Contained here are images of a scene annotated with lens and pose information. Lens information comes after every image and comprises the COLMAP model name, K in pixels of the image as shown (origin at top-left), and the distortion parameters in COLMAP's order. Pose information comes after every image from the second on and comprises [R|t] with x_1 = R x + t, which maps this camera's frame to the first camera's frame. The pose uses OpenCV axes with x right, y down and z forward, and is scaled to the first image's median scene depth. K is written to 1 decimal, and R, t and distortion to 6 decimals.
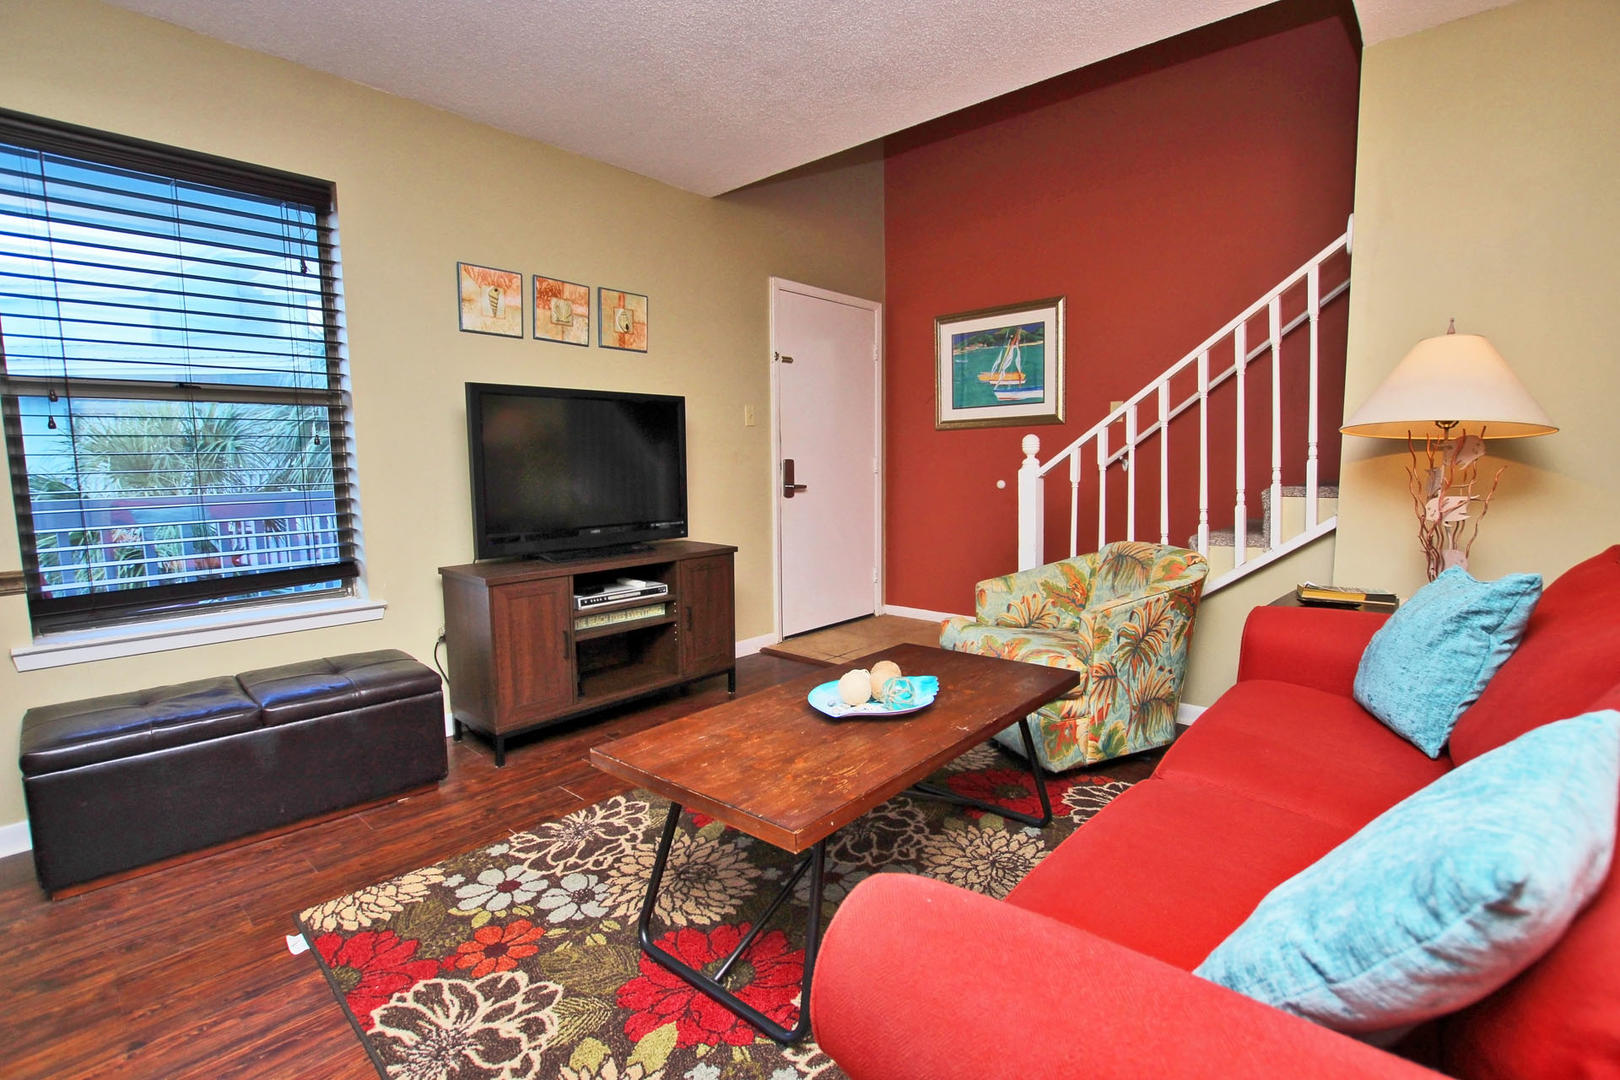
lens RADIAL K [[761.7, 0, 810.0], [0, 761.7, 540.0], [0, 0, 1]] dist [-0.021922, 0.001338]
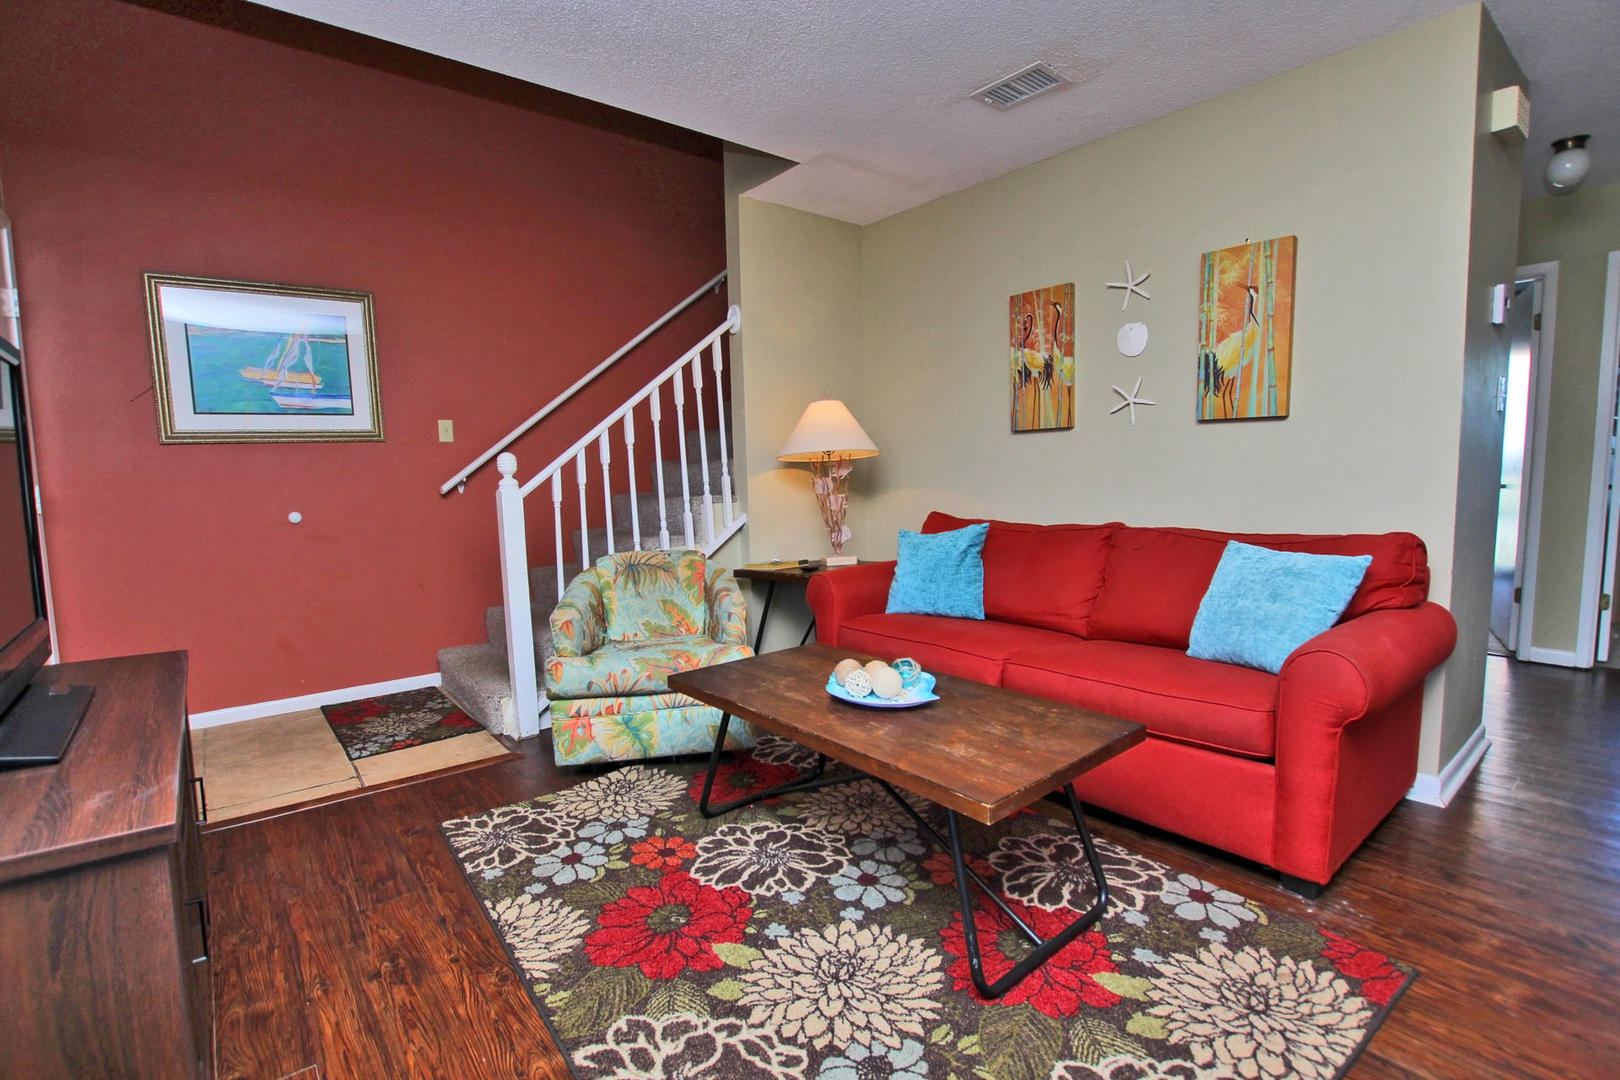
lens RADIAL K [[761.7, 0, 810.0], [0, 761.7, 540.0], [0, 0, 1]] dist [-0.021922, 0.001338]
pose [[0.151016, -0.085730, 0.984807, -0.726590], [0.123545, 0.990058, 0.067242, -0.066373], [-0.980781, 0.111514, 0.160106, 0.657838]]
